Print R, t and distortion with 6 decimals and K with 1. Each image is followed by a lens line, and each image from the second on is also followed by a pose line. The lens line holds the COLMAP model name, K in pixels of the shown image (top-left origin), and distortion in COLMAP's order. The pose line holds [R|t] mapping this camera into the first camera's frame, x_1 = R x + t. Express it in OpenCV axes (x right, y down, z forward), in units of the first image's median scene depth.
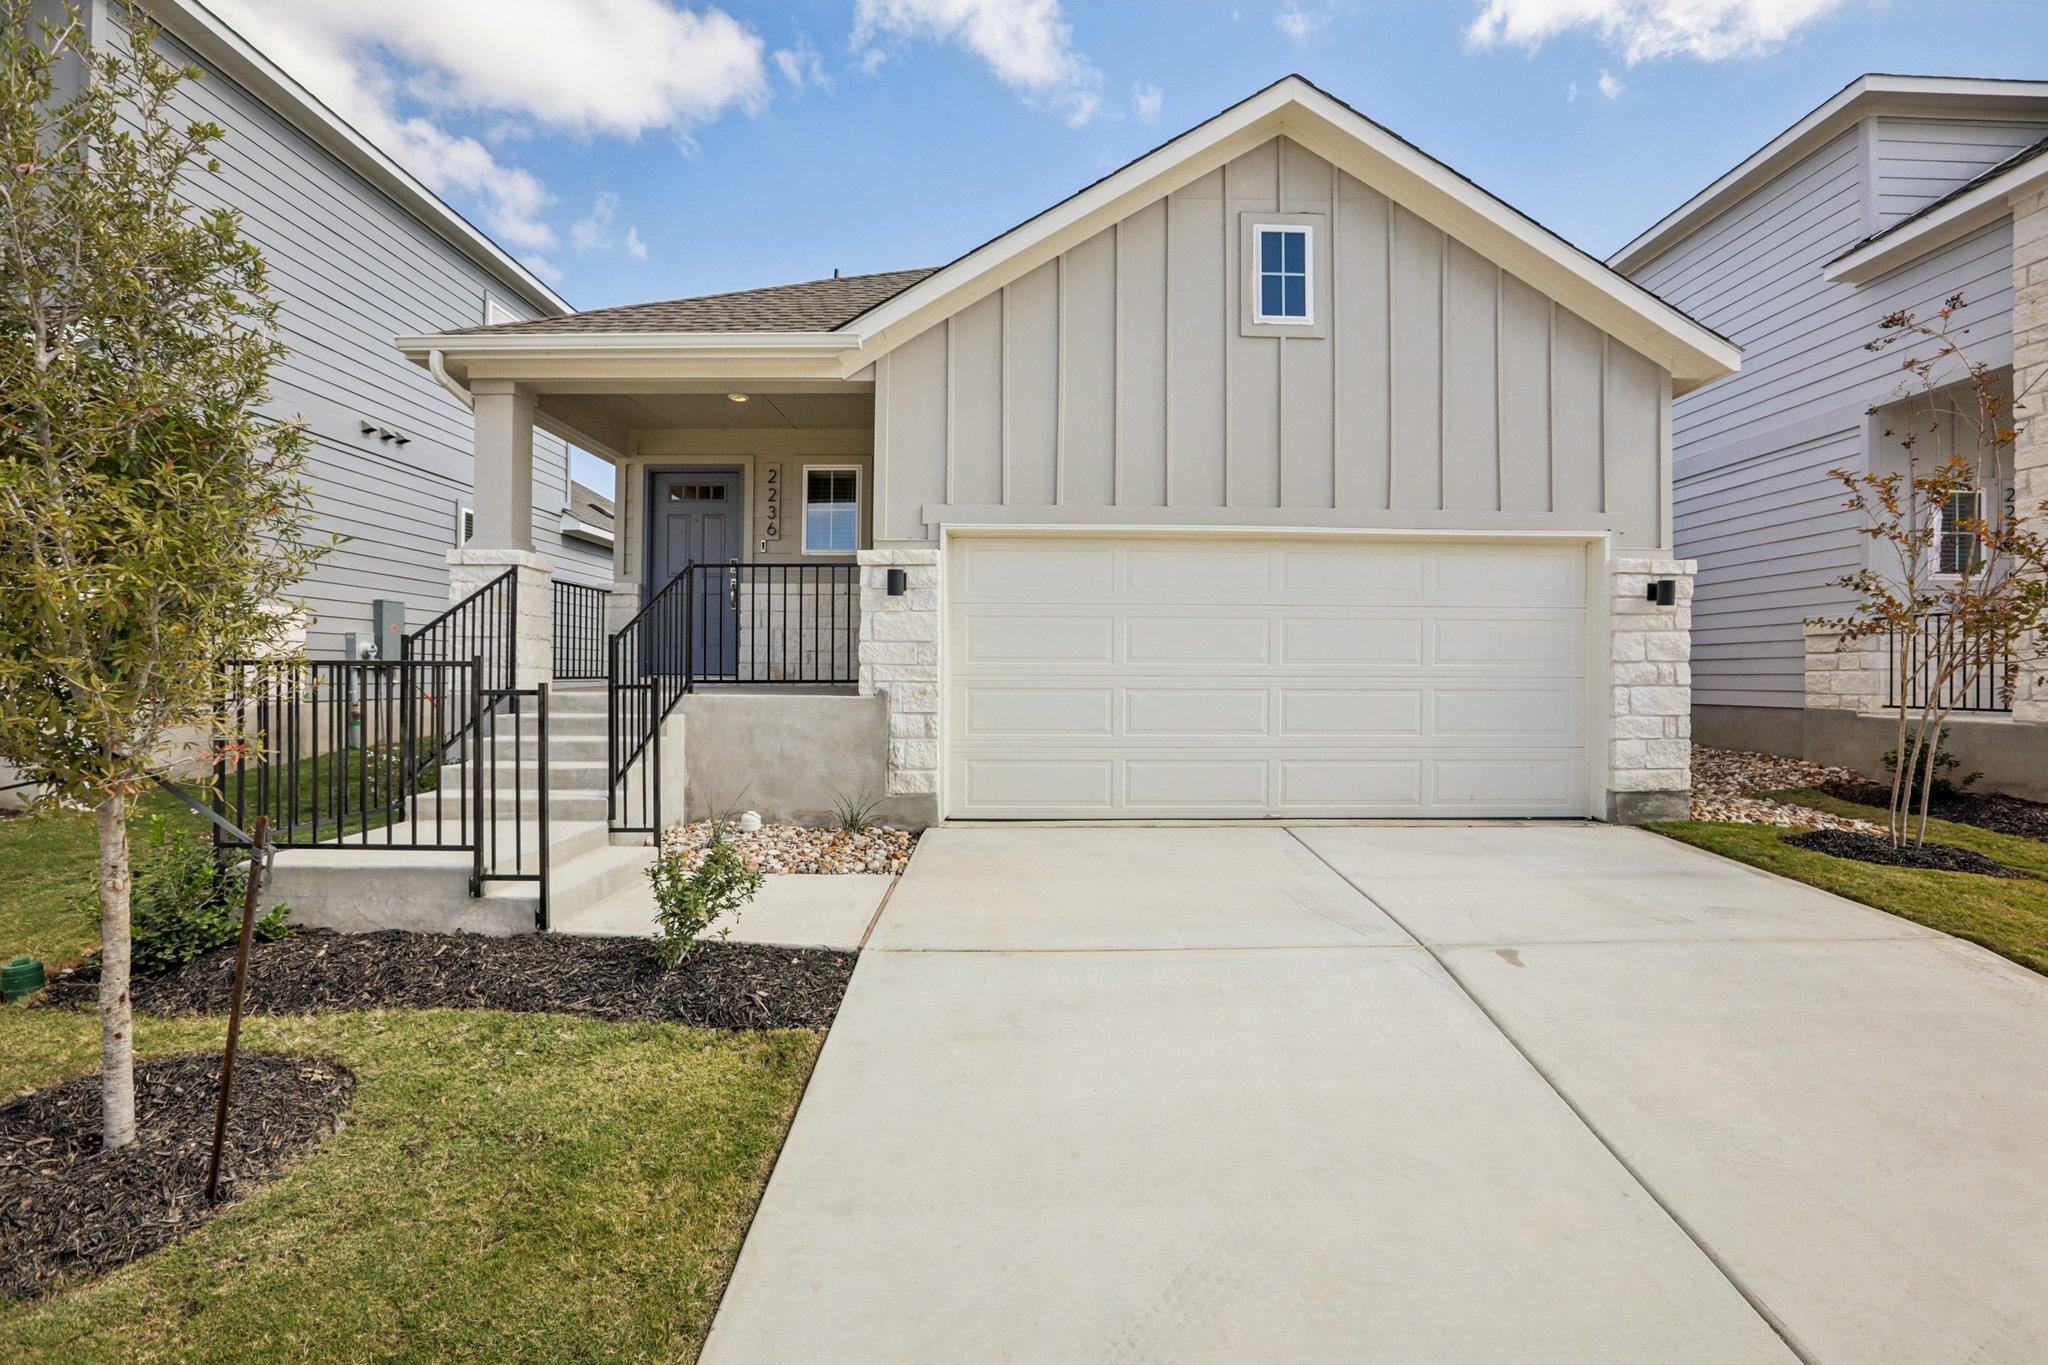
lens RADIAL K [[927.3, 0, 1017.2], [0, 927.3, 674.5], [0, 0, 1]] dist [-0.037084, 0.000427]
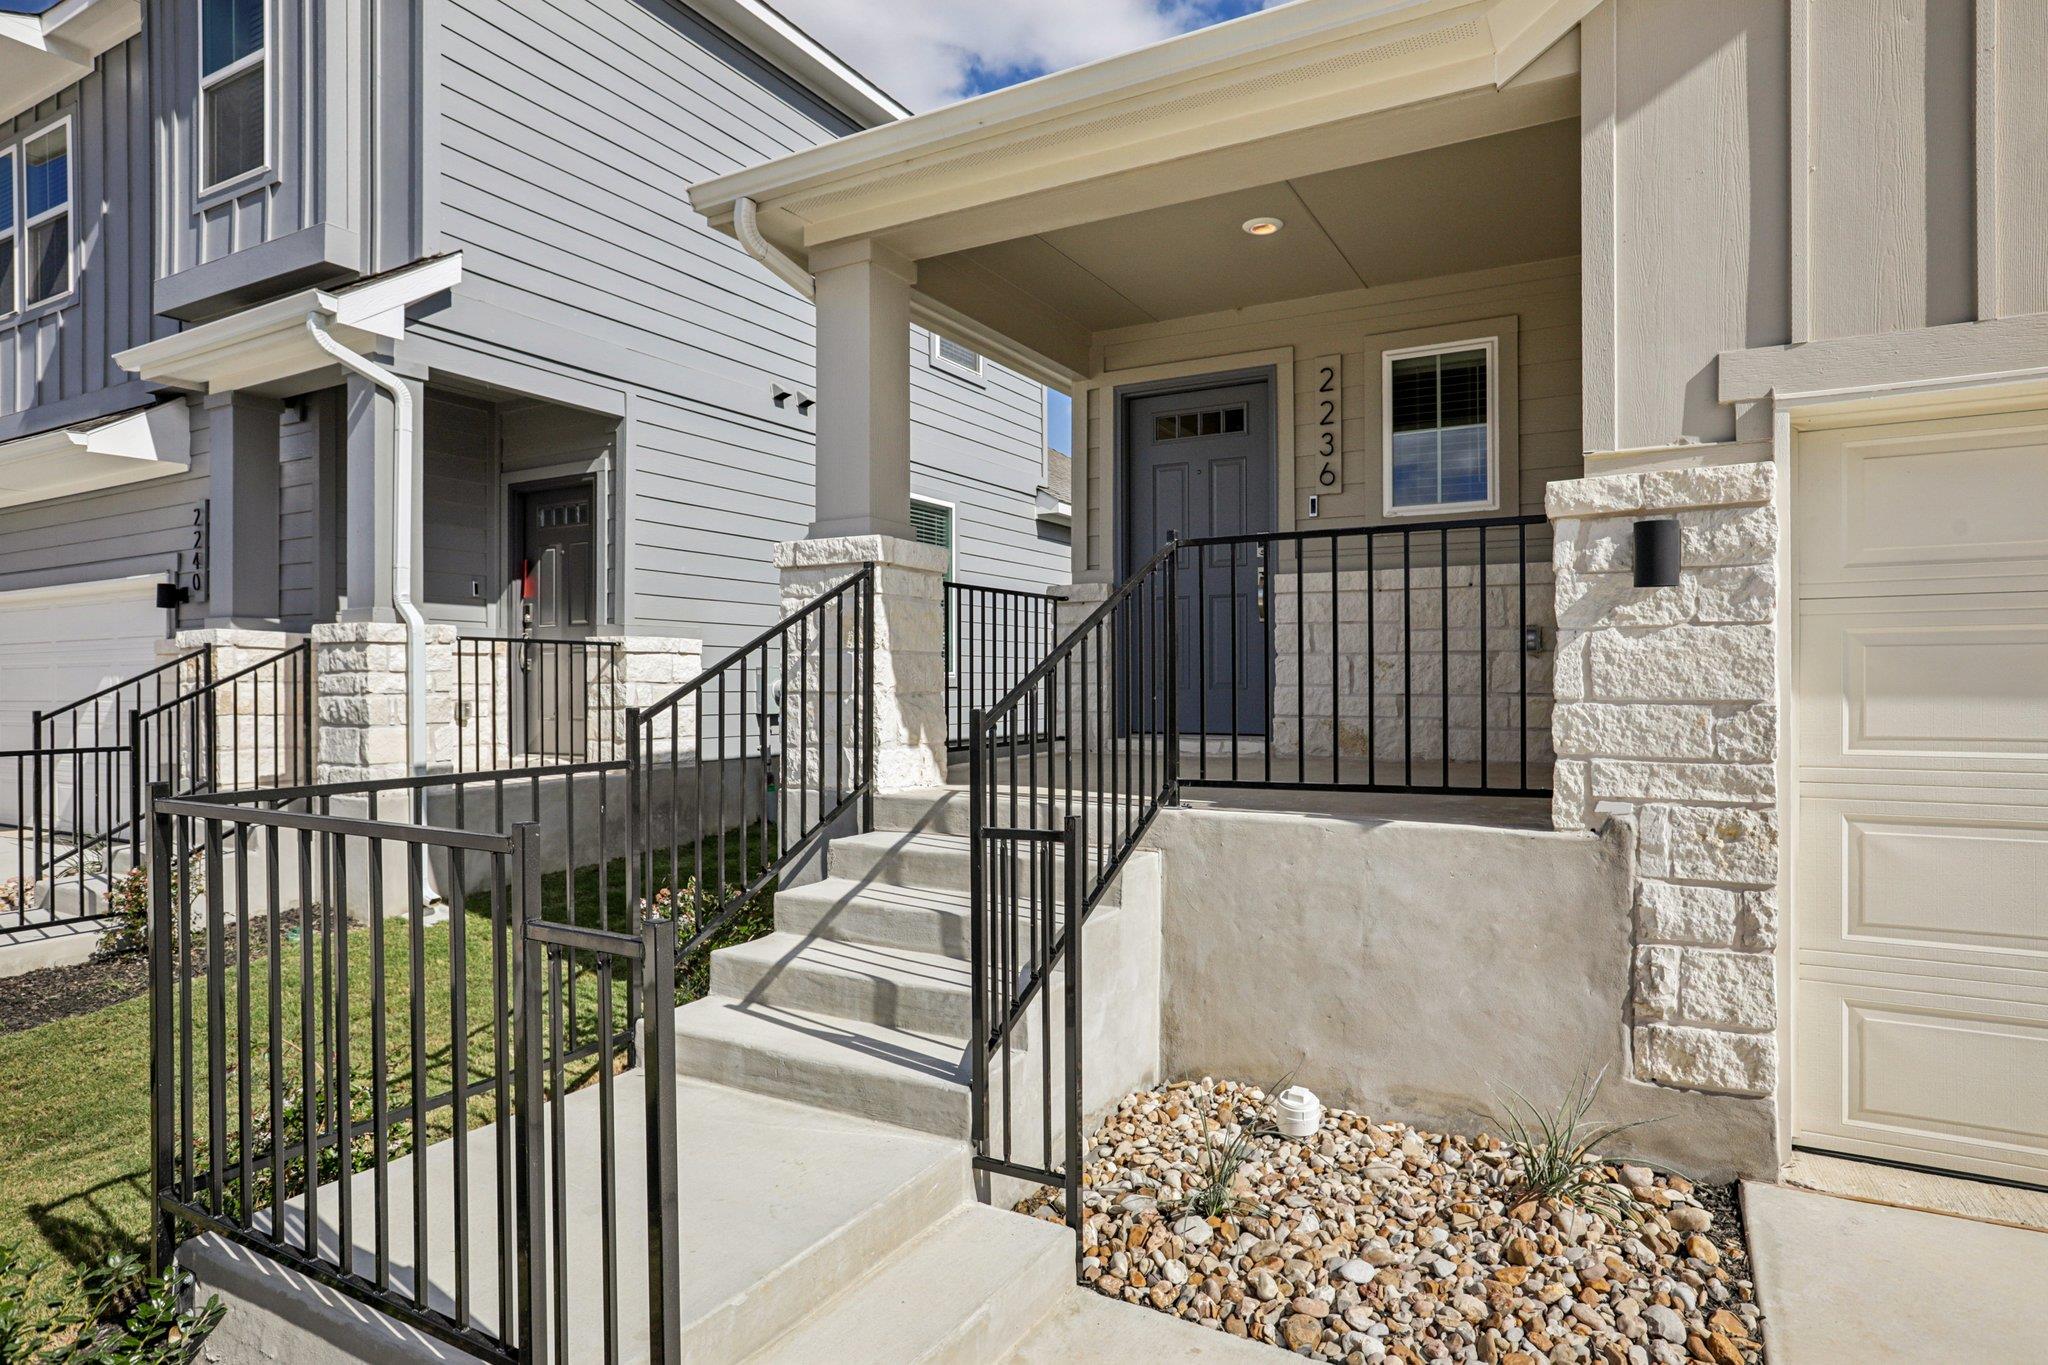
lens RADIAL K [[1131.1, 0, 1025.5], [0, 1131.1, 672.1], [0, 0, 1]] dist [-0.066882, 0.043880]
pose [[0.872427, -0.011629, -0.488605, -0.131766], [0.006818, 0.999909, -0.011624, -0.044129], [0.488696, 0.006810, 0.872427, 0.445824]]
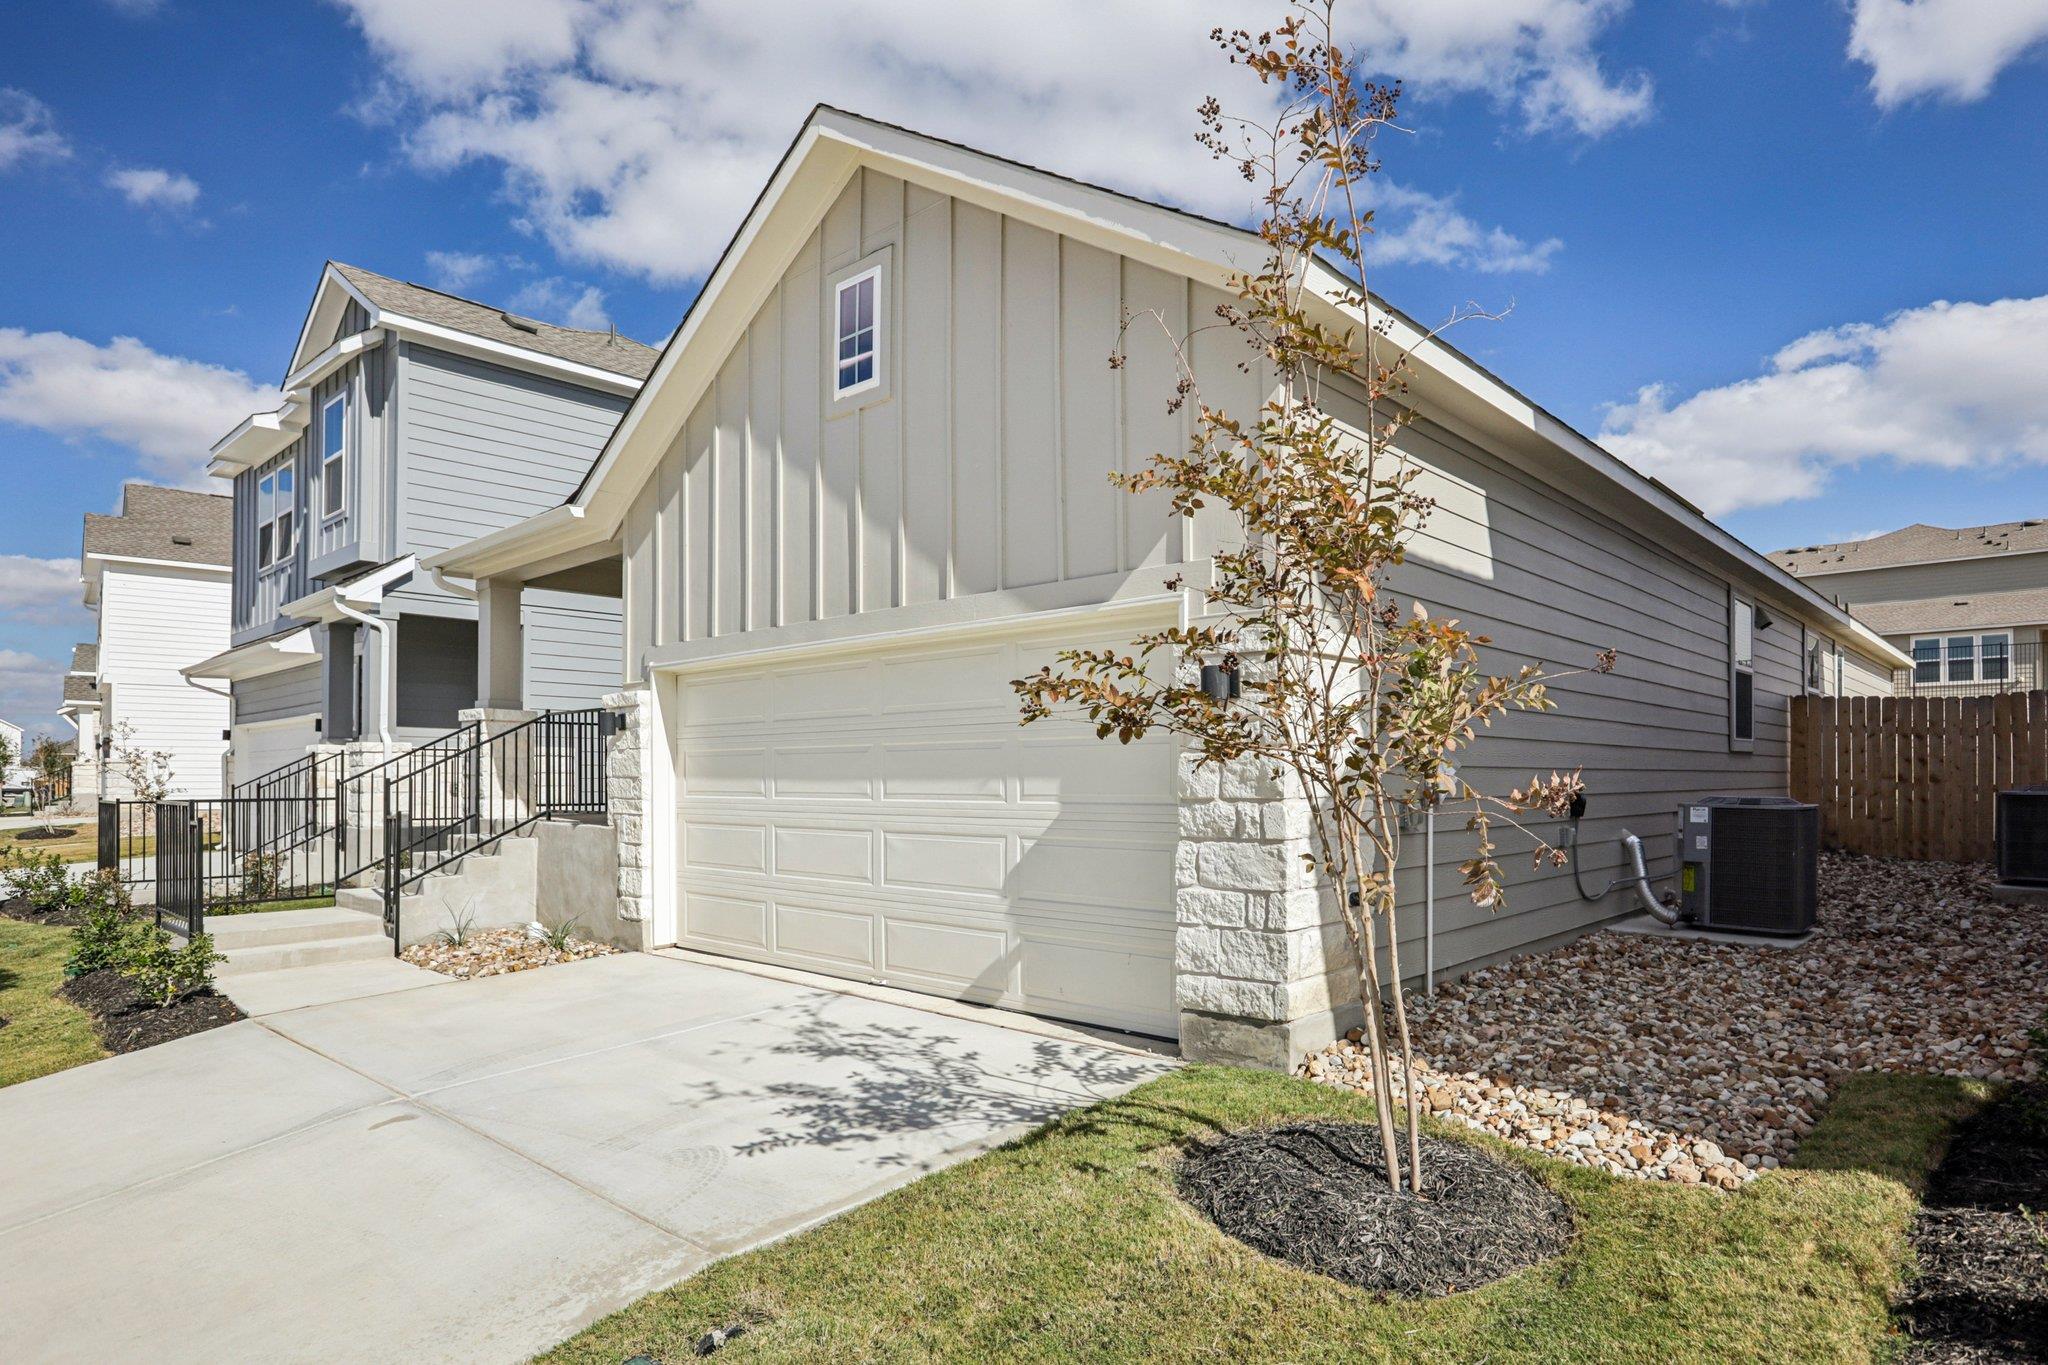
lens RADIAL K [[1158.9, 0, 1023.2], [0, 1158.9, 742.3], [0, 0, 1]] dist [-0.062084, 0.049254]
pose [[0.724645, -0.026881, -0.688598, 1.132040], [0.004795, 0.999411, -0.033967, -0.027492], [0.689106, 0.021312, 0.724347, 0.346371]]
